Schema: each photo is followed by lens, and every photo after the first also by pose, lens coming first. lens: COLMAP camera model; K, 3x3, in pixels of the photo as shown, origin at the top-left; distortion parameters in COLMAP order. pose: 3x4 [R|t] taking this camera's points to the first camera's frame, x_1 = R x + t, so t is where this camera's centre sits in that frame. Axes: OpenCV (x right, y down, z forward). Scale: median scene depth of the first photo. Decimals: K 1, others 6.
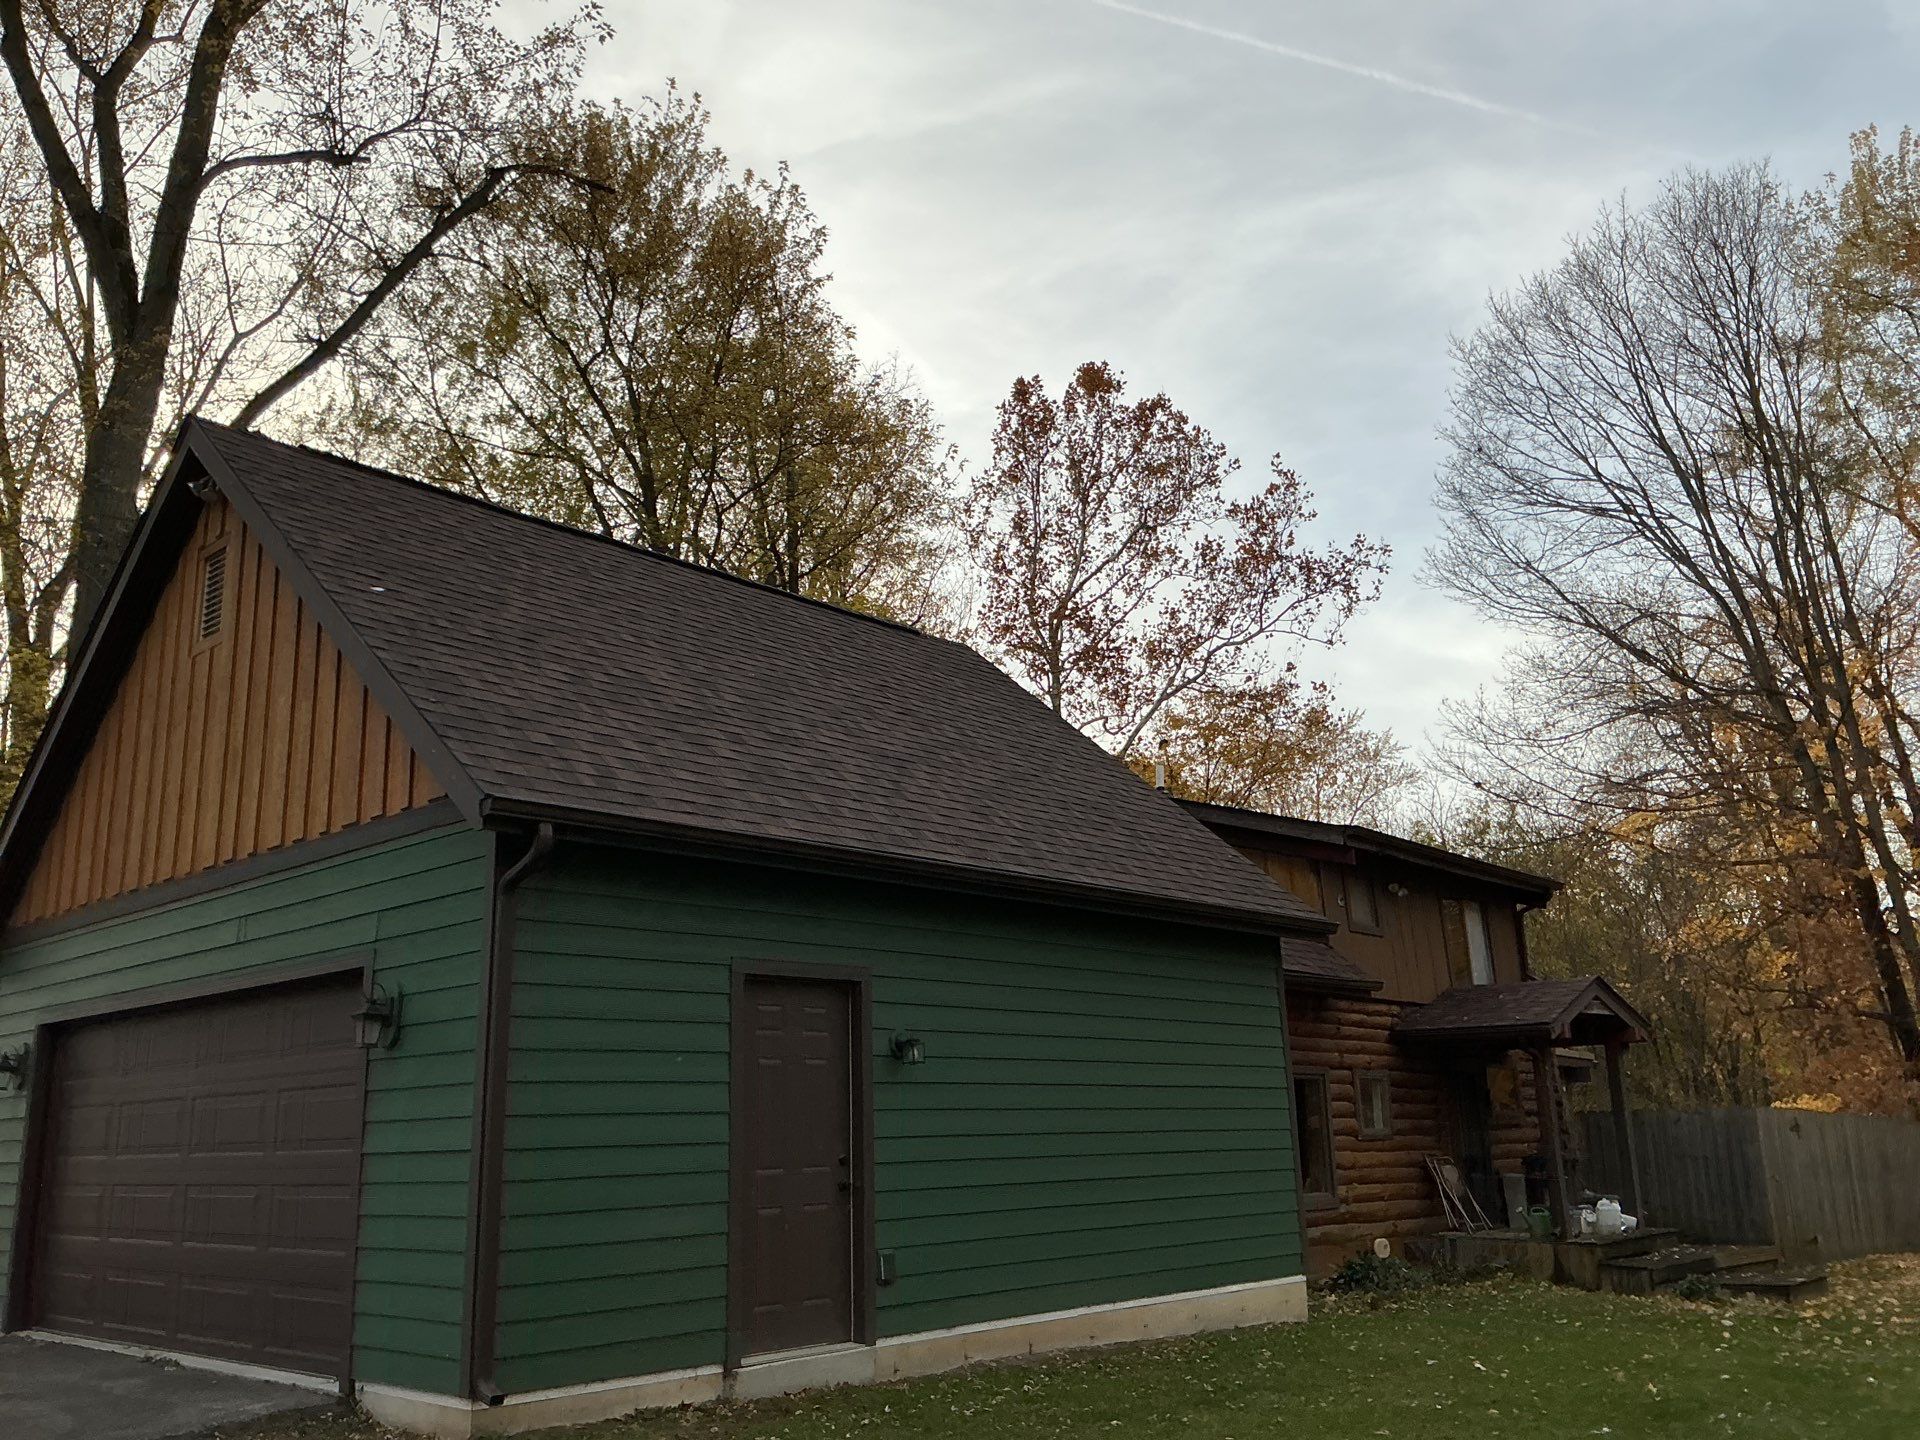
lens RADIAL K [[1633.1, 0, 960.0], [0, 1633.1, 720.0], [0, 0, 1]] dist [0.006071, -0.208286]
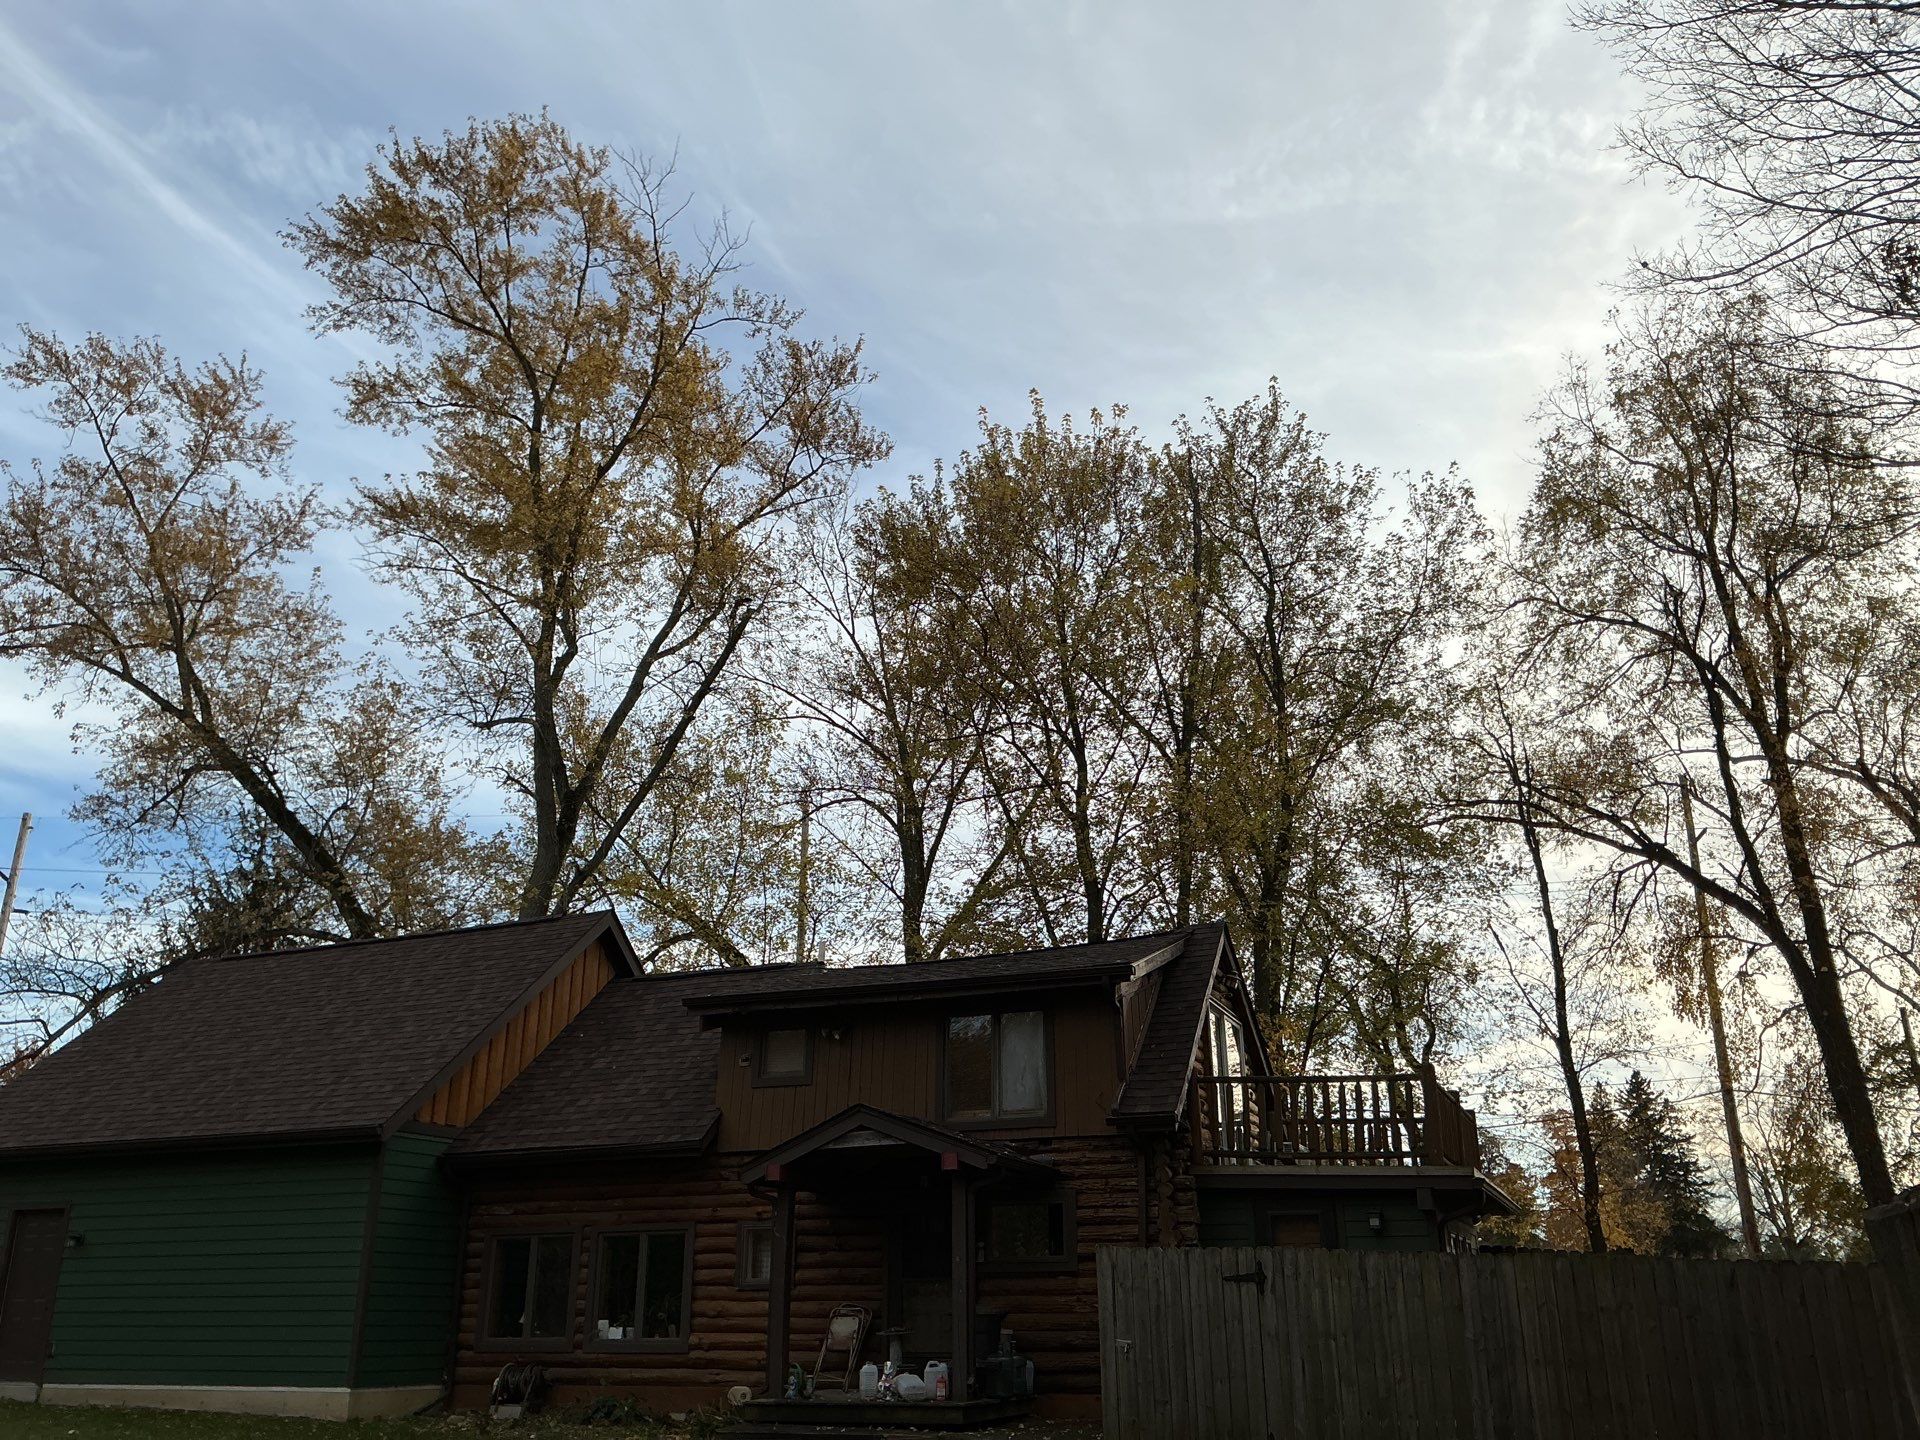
lens RADIAL K [[1589.5, 0, 960.0], [0, 1589.5, 720.0], [0, 0, 1]] dist [0.110154, -0.201076]
pose [[0.318579, -0.305512, -0.897312, 2.077344], [0.234652, 0.942590, -0.237618, 0.289068], [0.918393, -0.134856, 0.371978, 1.203092]]
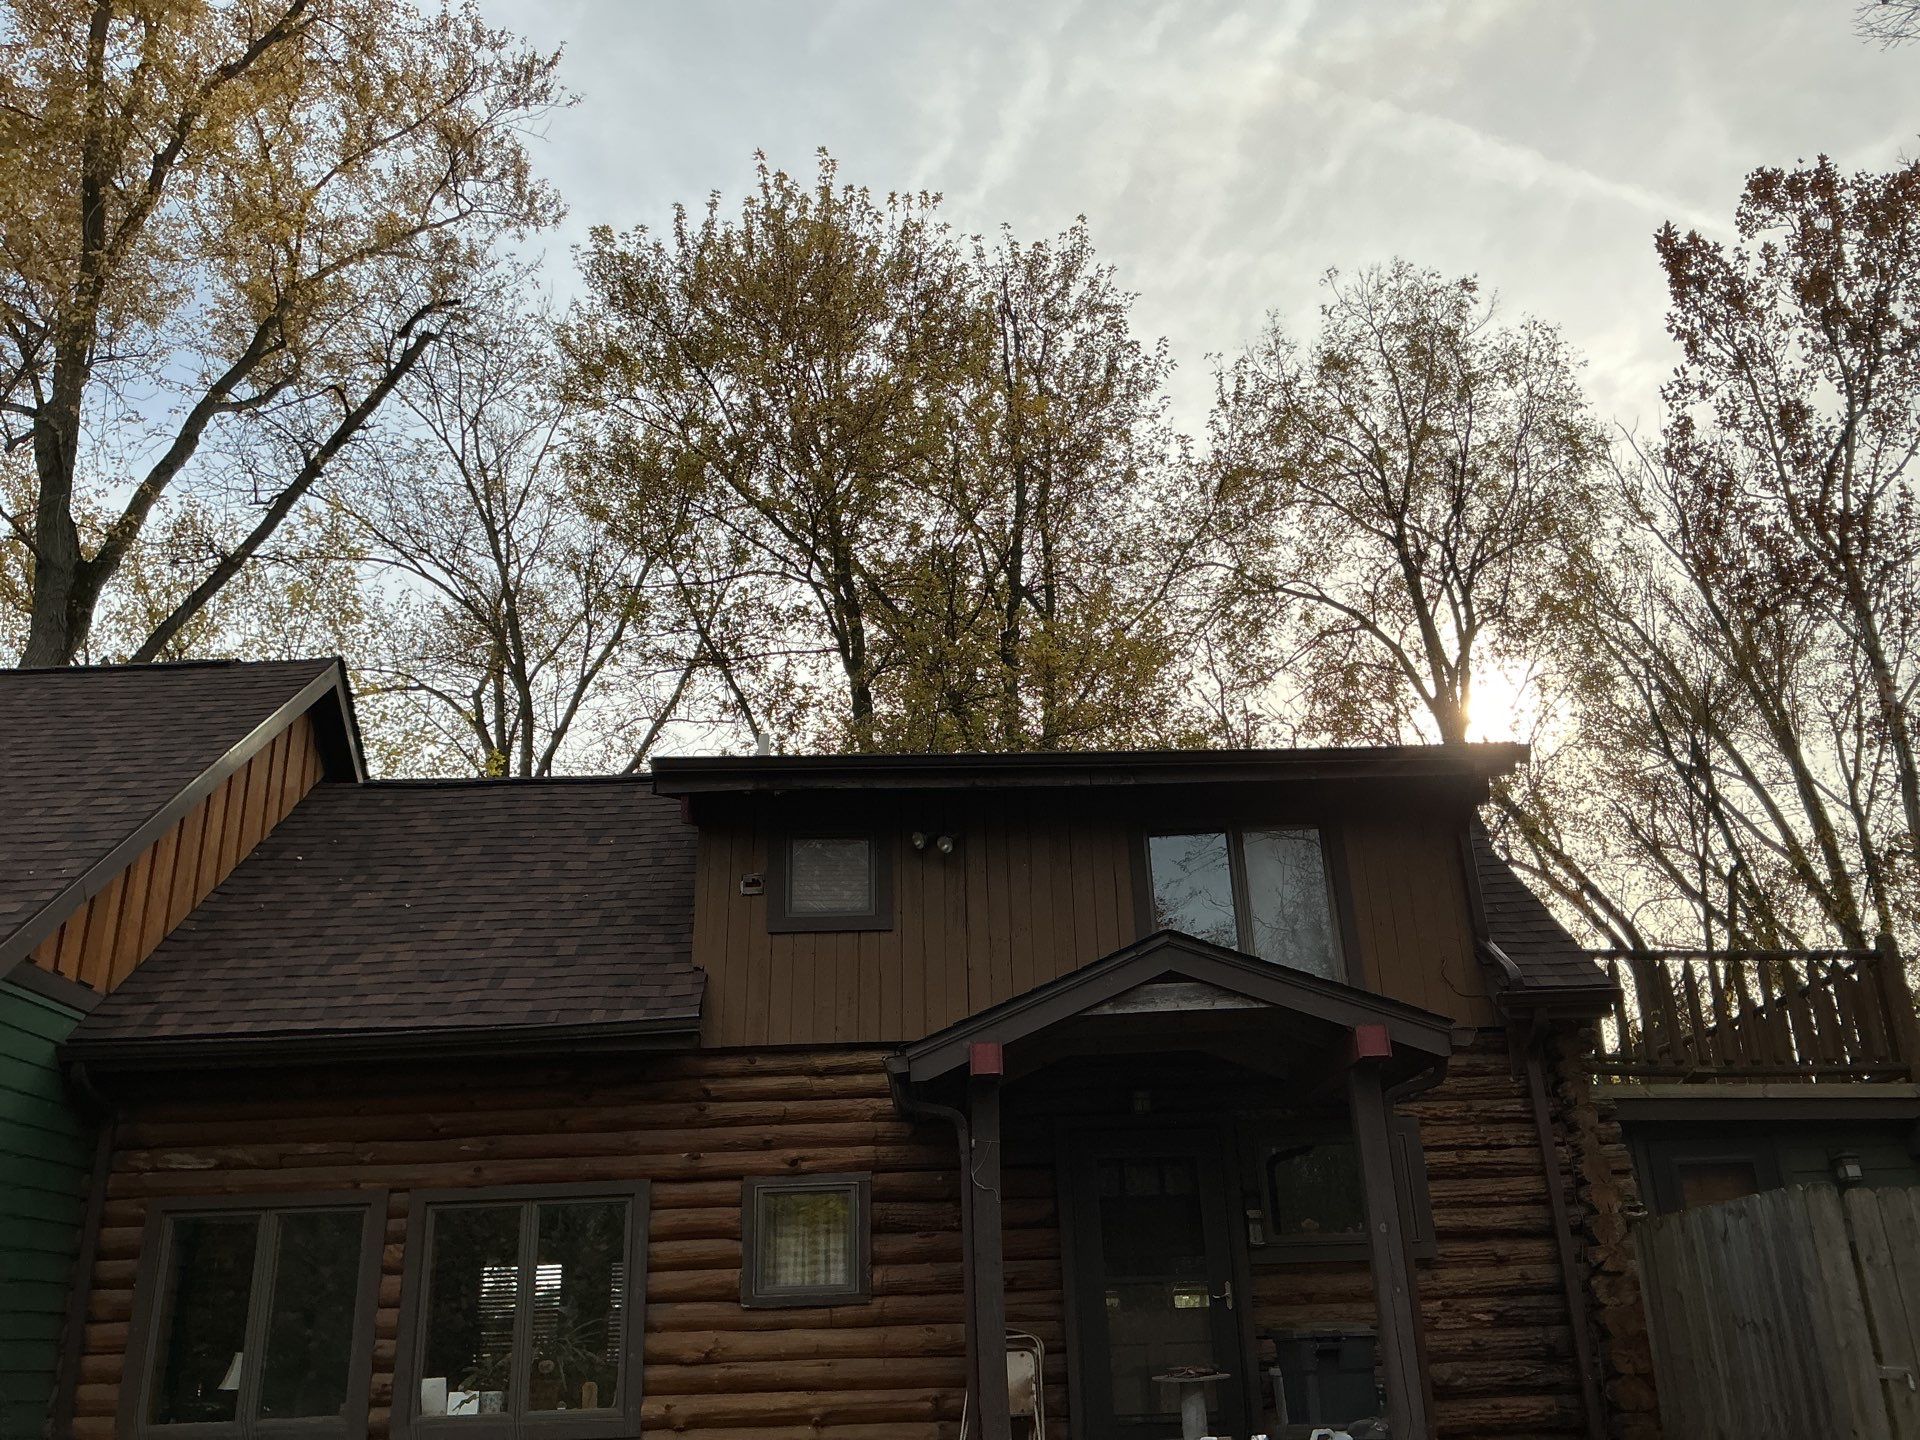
lens RADIAL K [[1593.1, 0, 960.0], [0, 1593.1, 720.0], [0, 0, 1]] dist [0.088416, -0.136733]
pose [[0.668482, -0.268206, -0.693684, 1.111101], [0.204588, 0.963042, -0.175195, 0.267196], [0.715035, -0.024805, 0.698648, 1.024388]]
